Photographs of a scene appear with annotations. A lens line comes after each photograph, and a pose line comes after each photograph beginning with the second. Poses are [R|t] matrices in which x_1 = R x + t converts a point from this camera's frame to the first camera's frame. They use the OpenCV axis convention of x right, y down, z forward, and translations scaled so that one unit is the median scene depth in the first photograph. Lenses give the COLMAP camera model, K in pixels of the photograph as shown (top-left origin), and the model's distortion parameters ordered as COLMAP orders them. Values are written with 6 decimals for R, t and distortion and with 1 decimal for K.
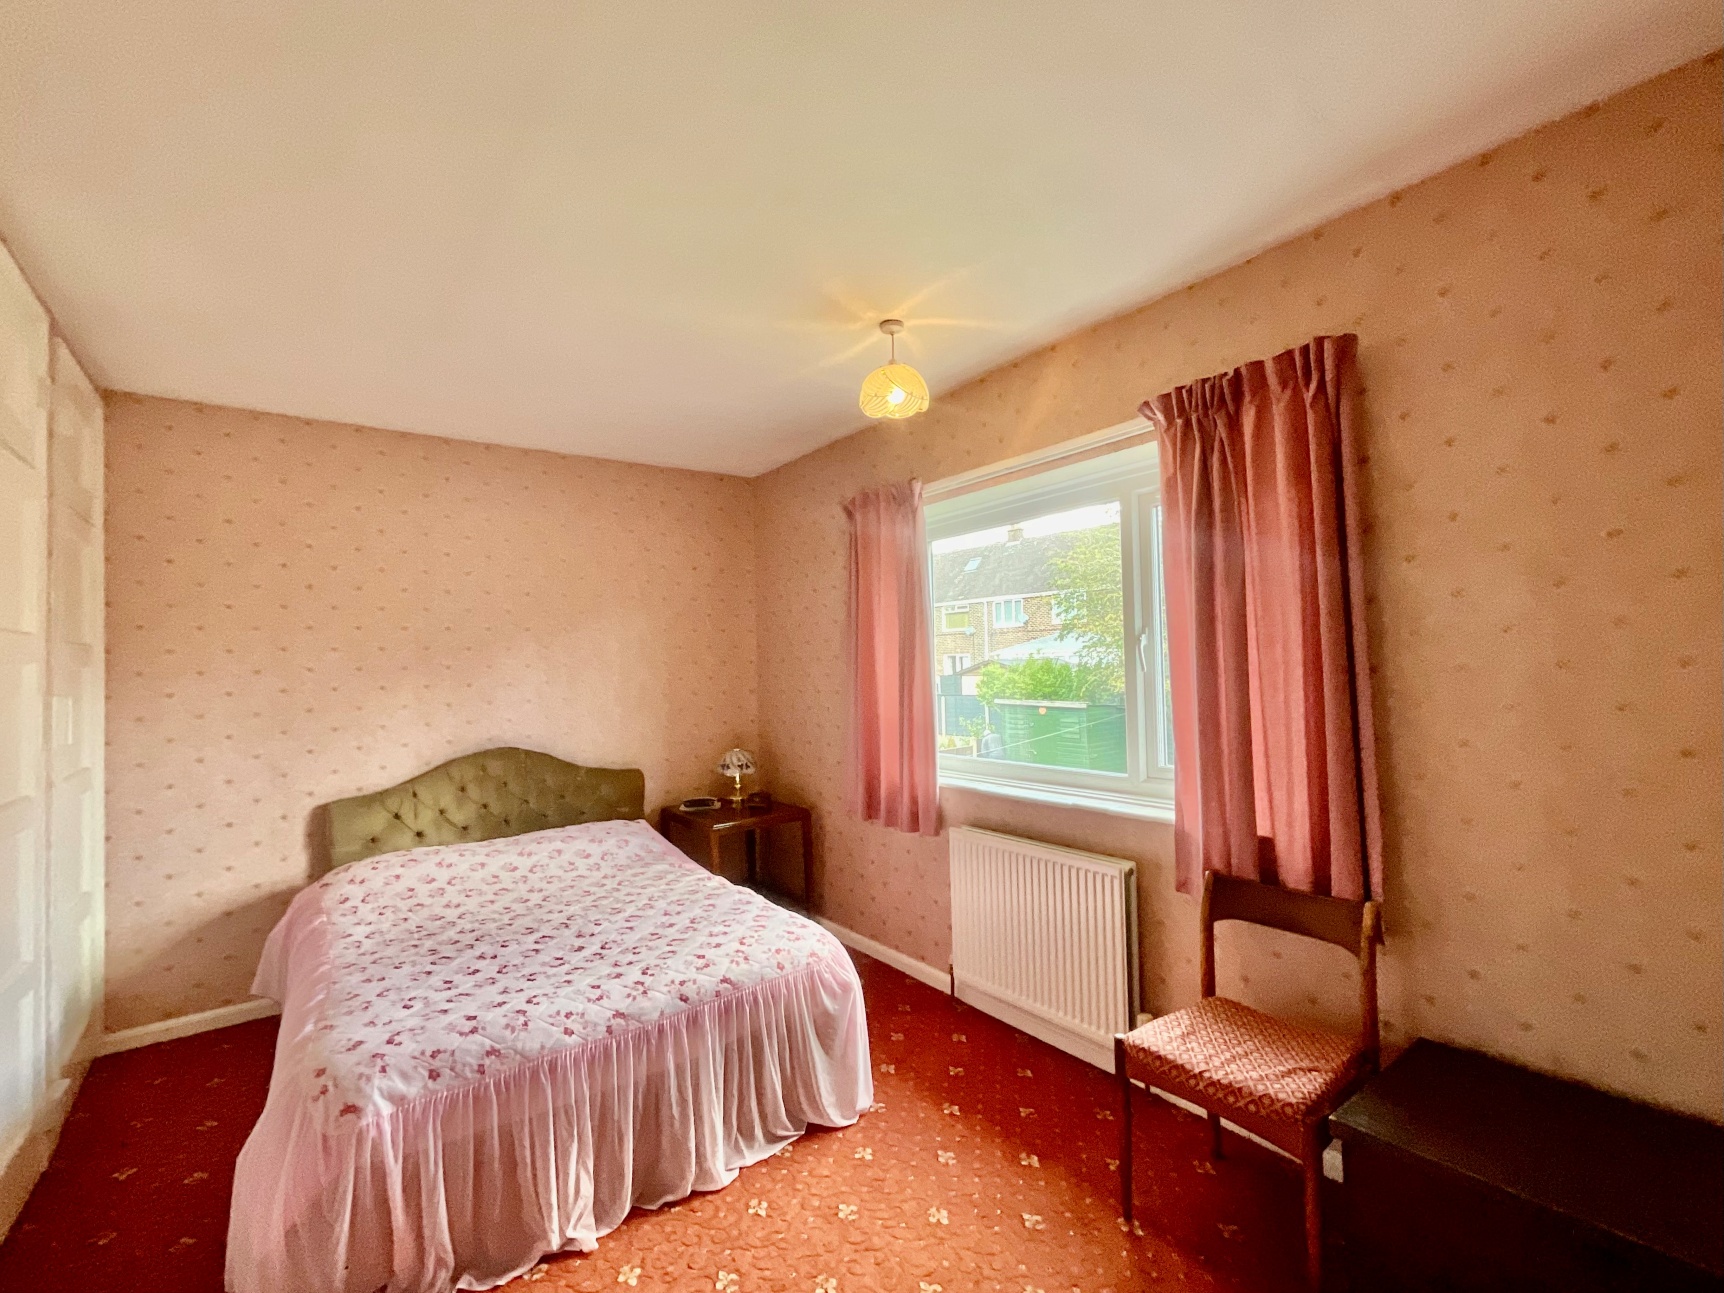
lens RADIAL K [[771.5, 0, 862.0], [0, 771.5, 646.5], [0, 0, 1]] dist [-0.001080, 0.023185]
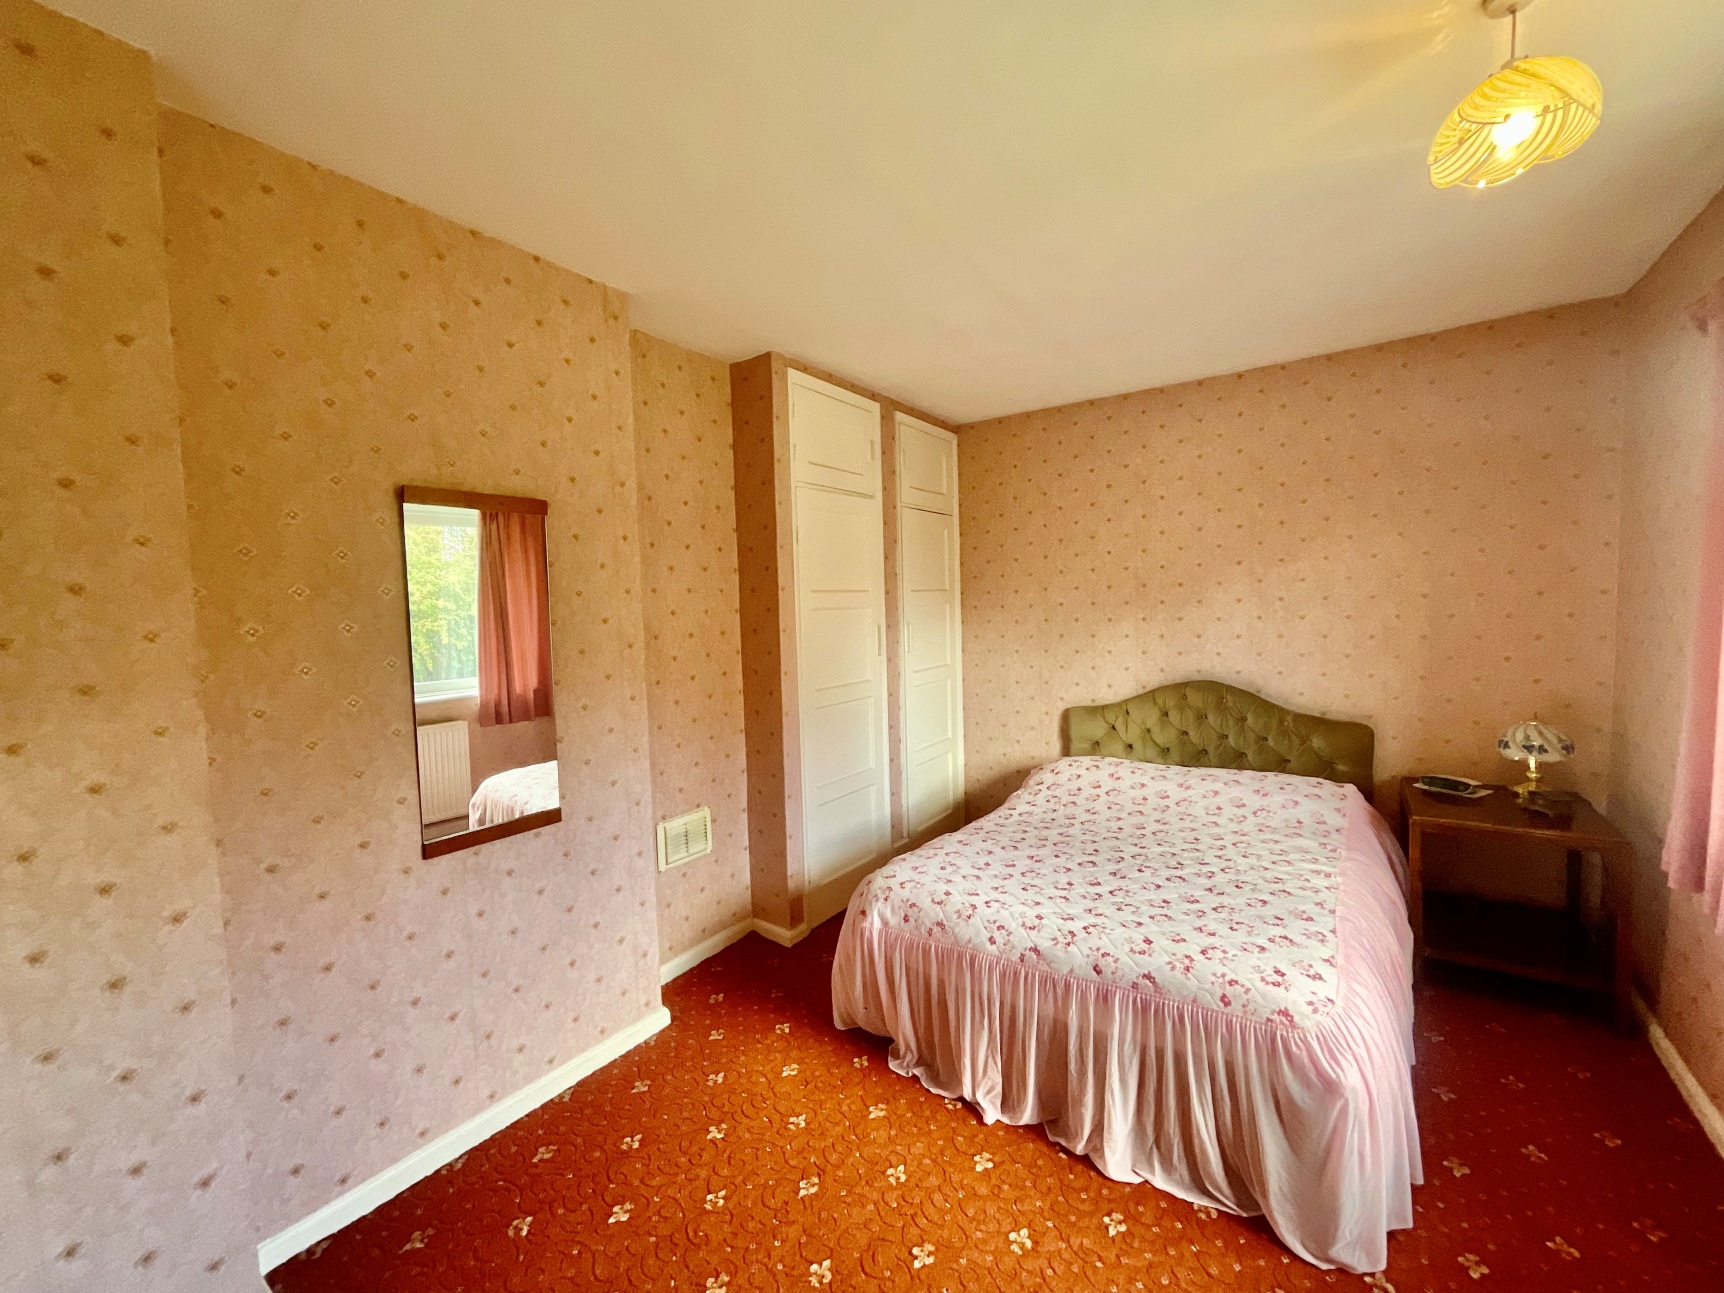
lens RADIAL K [[711.0, 0, 856.7], [0, 711.0, 642.9], [0, 0, 1]] dist [-0.020229, 0.025777]
pose [[0.319412, 0.070908, -0.944959, 0.403689], [0.044360, 0.994984, 0.089657, -0.035888], [0.946577, -0.070556, 0.314665, 0.392822]]
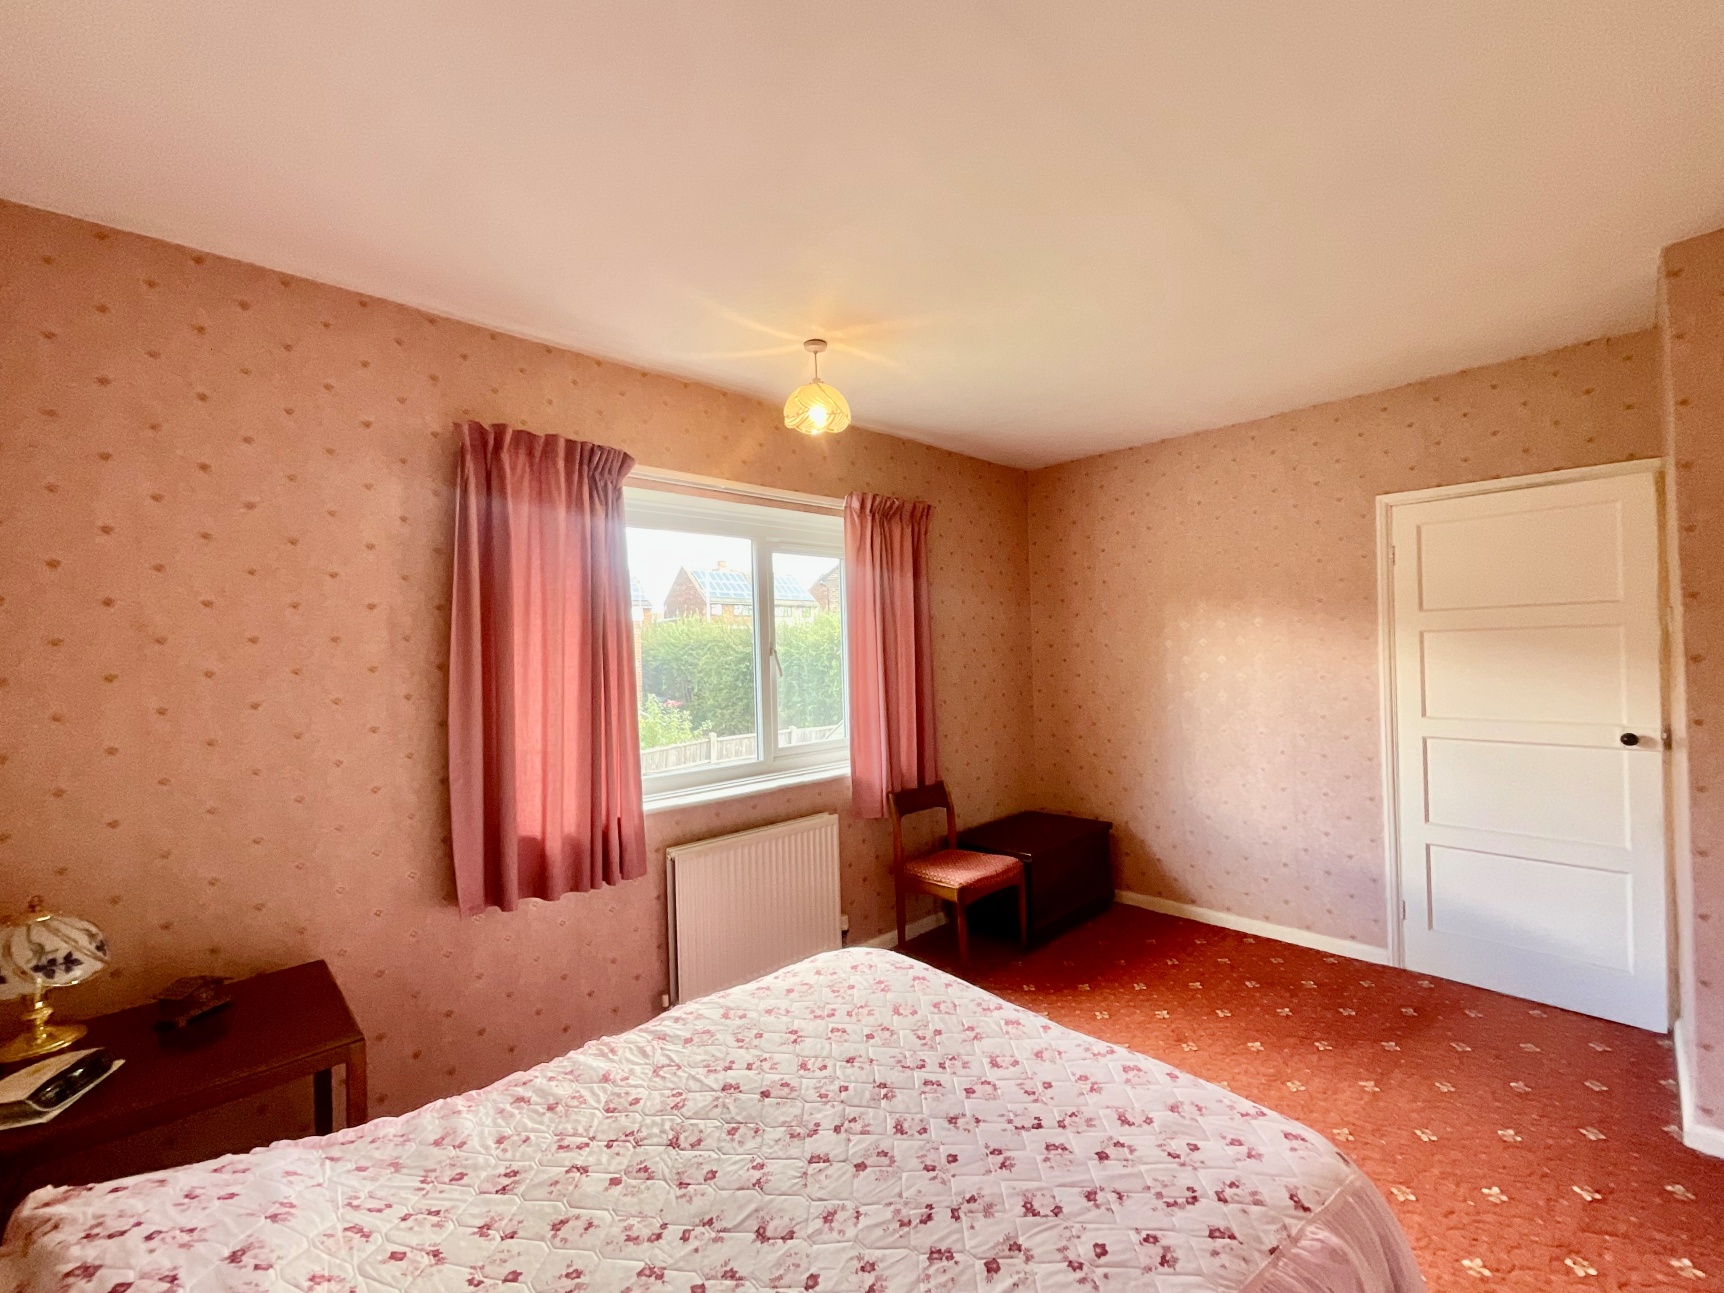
lens RADIAL K [[729.0, 0, 867.0], [0, 729.0, 649.7], [0, 0, 1]] dist [0.001175, 0.000036]
pose [[-0.128732, 0.036885, 0.990993, -0.956880], [0.012961, 0.999285, -0.035510, 0.034269], [-0.991595, 0.008273, -0.129118, 1.085550]]
